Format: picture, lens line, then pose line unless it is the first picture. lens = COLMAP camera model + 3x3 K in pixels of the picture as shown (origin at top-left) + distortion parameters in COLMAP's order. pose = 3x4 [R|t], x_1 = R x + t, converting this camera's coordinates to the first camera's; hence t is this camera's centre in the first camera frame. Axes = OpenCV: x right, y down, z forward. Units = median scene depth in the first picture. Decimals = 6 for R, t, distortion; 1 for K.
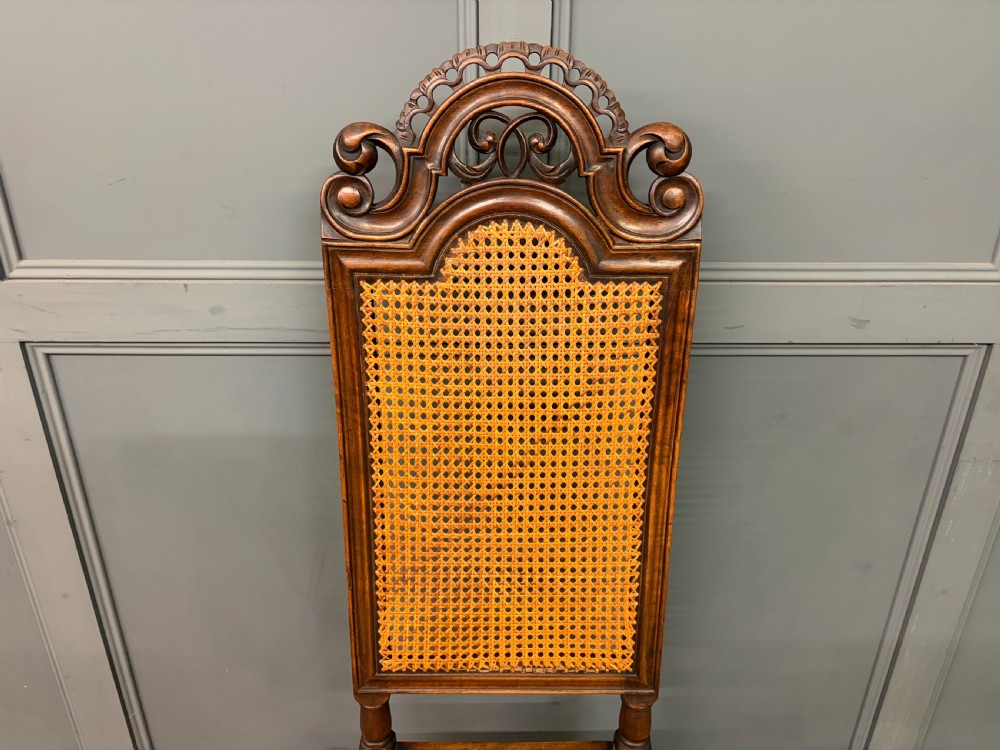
lens RADIAL K [[787.1, 0, 500.0], [0, 787.1, 375.0], [0, 0, 1]] dist [0.164798, -0.340210]
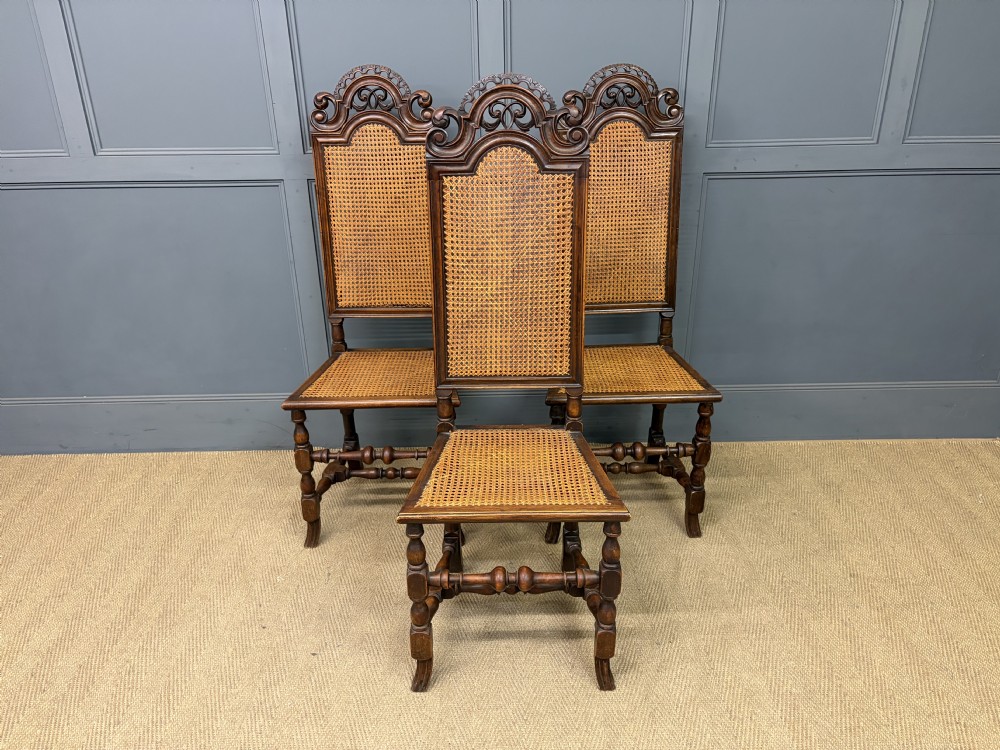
lens RADIAL K [[780.6, 0, 528.0], [0, 780.6, 377.4], [0, 0, 1]] dist [-0.005416, -0.003792]
pose [[0.999812, -0.010684, -0.016182, 0.599028], [0.010441, 0.999832, -0.015067, 0.765318], [0.016340, 0.014895, 0.999756, -1.800778]]
